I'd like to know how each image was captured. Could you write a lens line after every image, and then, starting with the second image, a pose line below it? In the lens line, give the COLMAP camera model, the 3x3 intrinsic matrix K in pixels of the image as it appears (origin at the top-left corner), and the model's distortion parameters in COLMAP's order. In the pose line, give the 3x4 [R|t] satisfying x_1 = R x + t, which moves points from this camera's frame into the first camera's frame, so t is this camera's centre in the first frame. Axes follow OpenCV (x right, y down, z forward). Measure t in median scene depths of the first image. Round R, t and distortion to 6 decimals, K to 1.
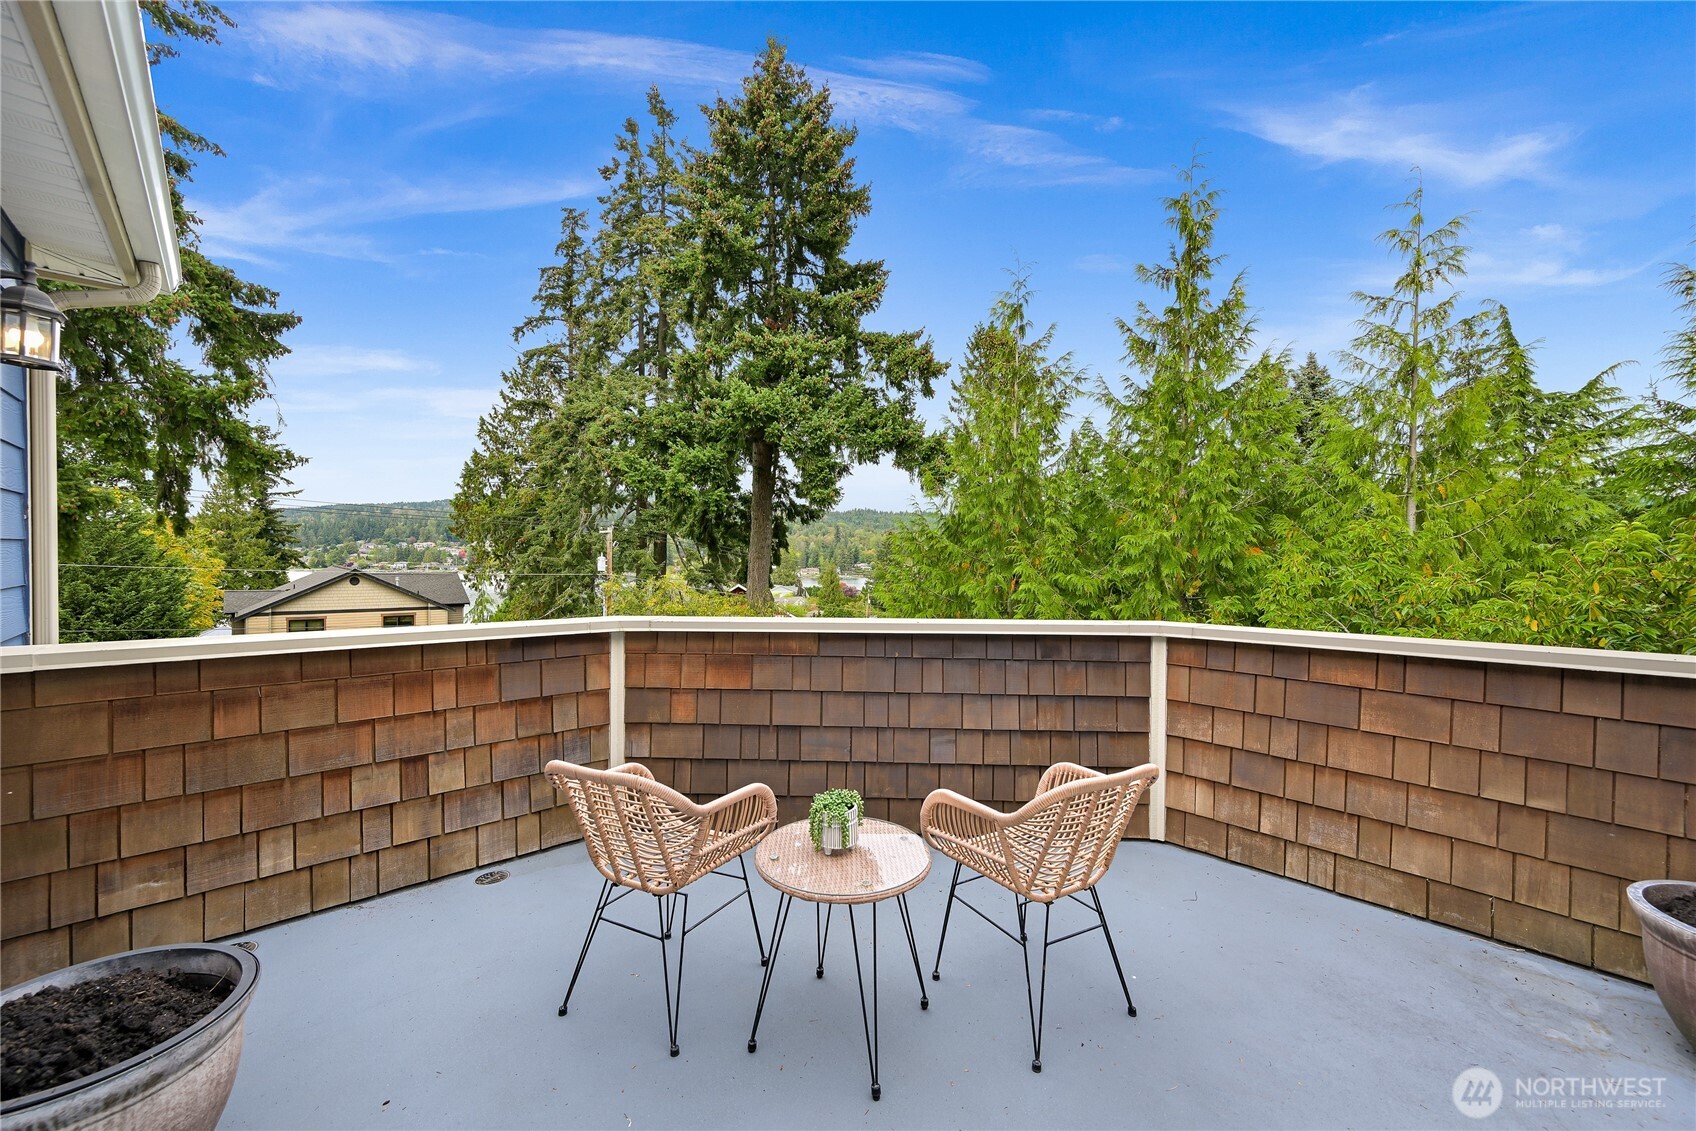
lens RADIAL K [[665.3, 0, 854.5], [0, 665.3, 568.0], [0, 0, 1]] dist [-0.000402, -0.000068]
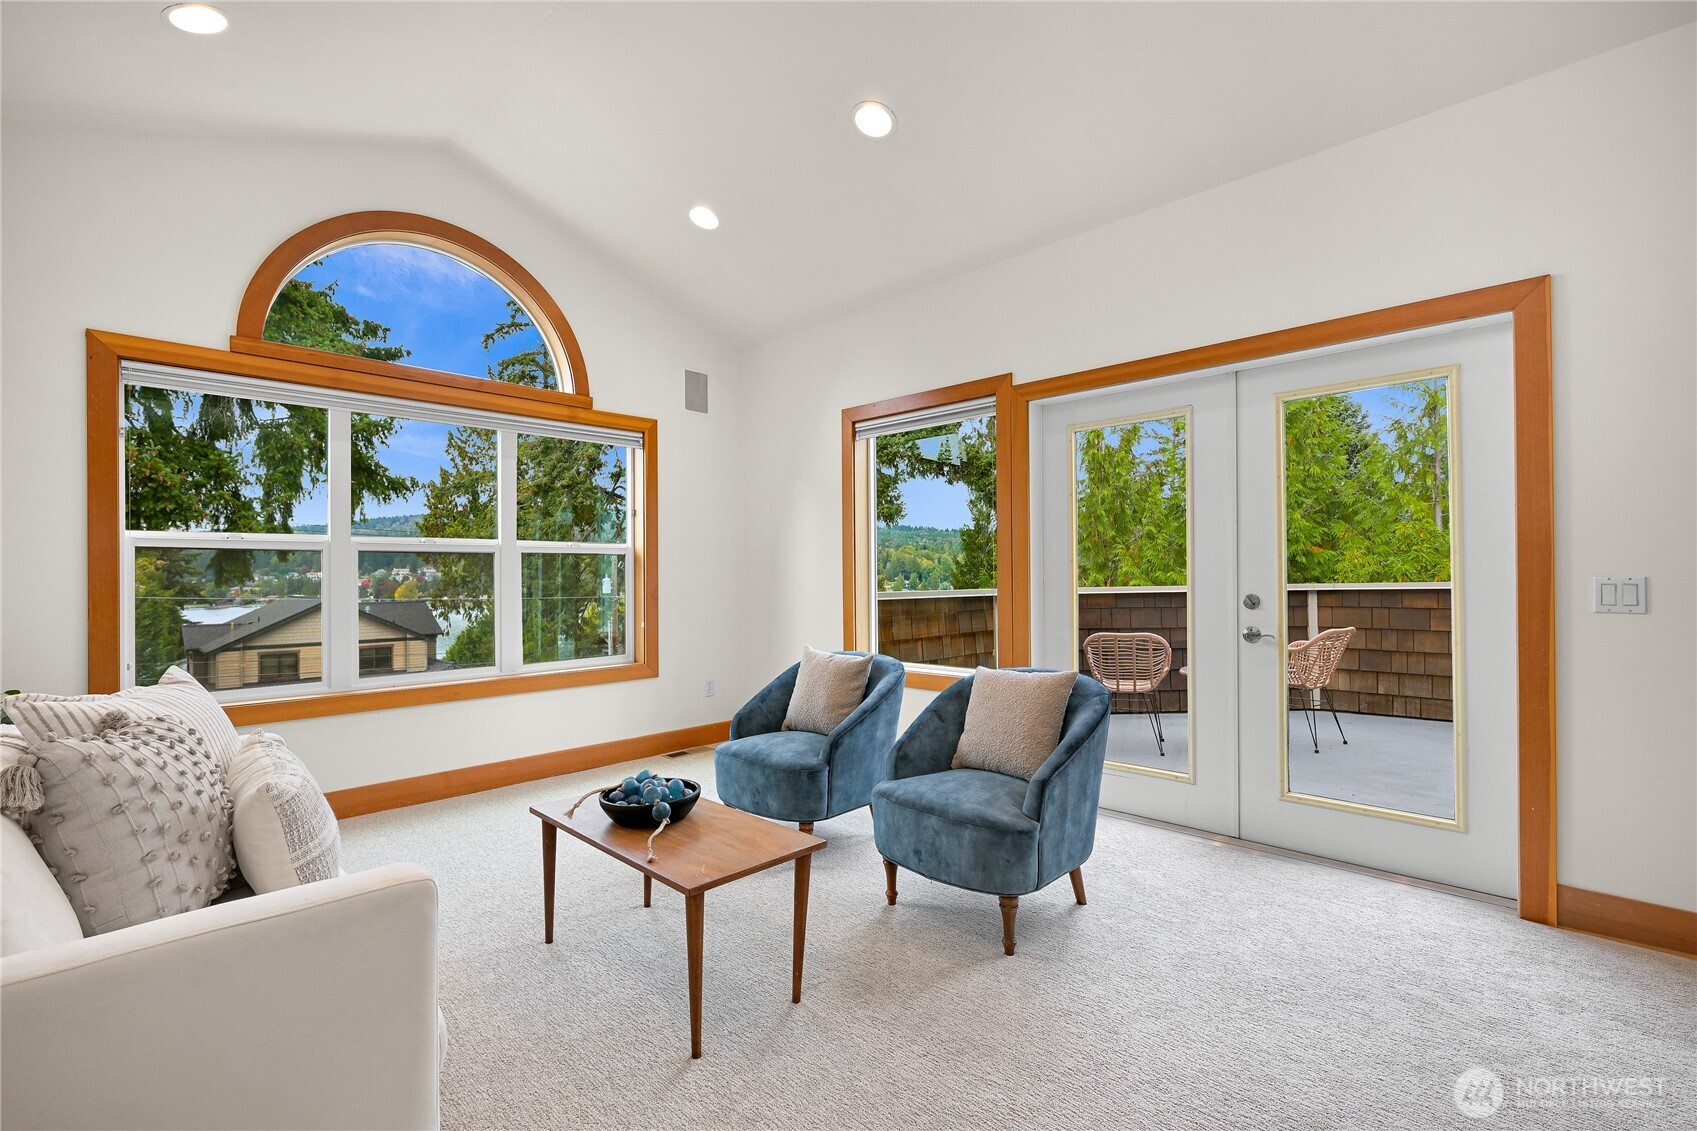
lens RADIAL K [[749.6, 0, 855.1], [0, 749.6, 570.6], [0, 0, 1]] dist [-0.003657, -0.000348]
pose [[0.998650, -0.022240, 0.046946, -0.360725], [0.023400, 0.999431, -0.024312, 0.031006], [-0.046378, 0.025378, 0.998602, -0.391784]]
